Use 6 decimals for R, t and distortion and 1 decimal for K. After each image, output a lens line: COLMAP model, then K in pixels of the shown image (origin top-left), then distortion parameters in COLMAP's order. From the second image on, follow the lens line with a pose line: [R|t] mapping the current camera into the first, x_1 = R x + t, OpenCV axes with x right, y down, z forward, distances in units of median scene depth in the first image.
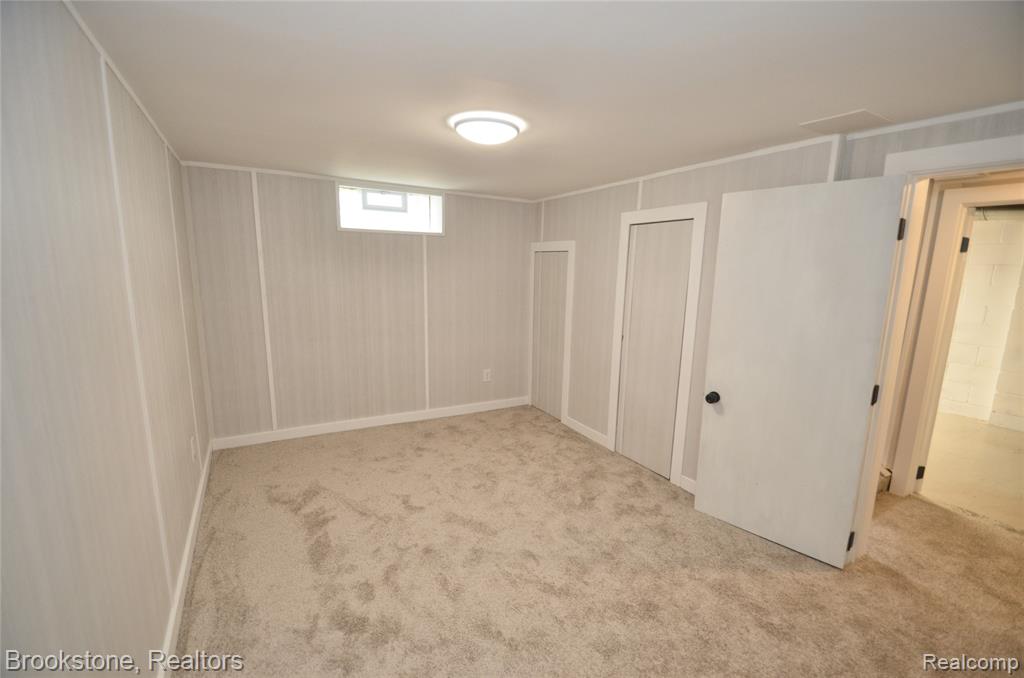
lens RADIAL K [[454.9, 0, 513.6], [0, 454.9, 347.7], [0, 0, 1]] dist [0.001316, -0.000302]
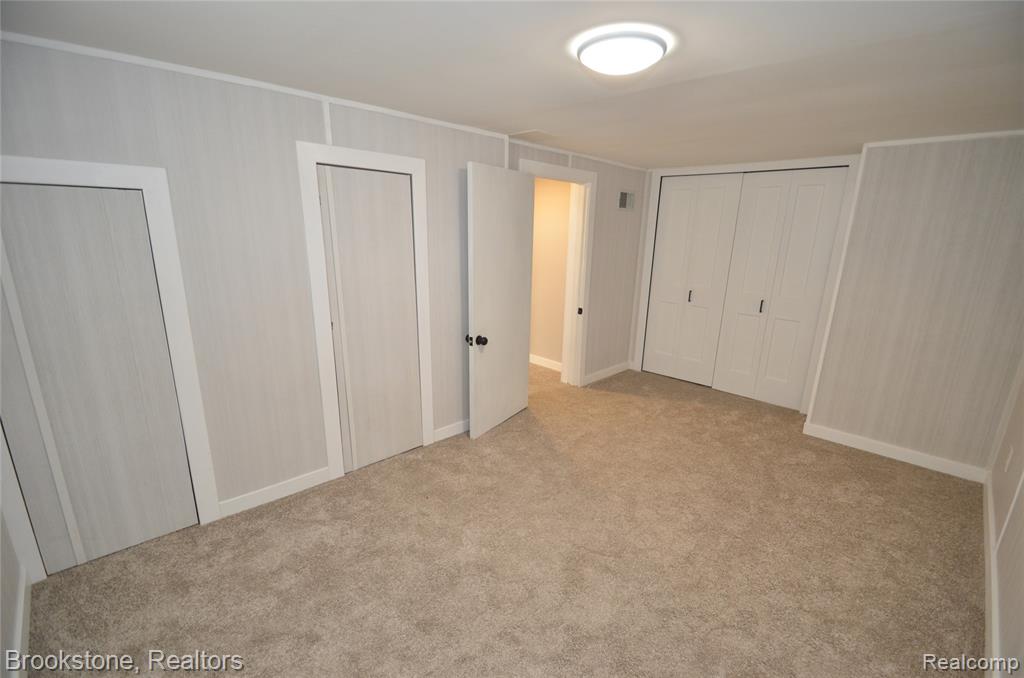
lens RADIAL K [[447.7, 0, 522.0], [0, 447.7, 347.5], [0, 0, 1]] dist [-0.001315, -0.000988]
pose [[-0.267406, -0.271543, 0.924532, -0.532385], [0.145022, 0.937202, 0.317209, -0.177729], [-0.952608, 0.218901, -0.211234, 0.906978]]
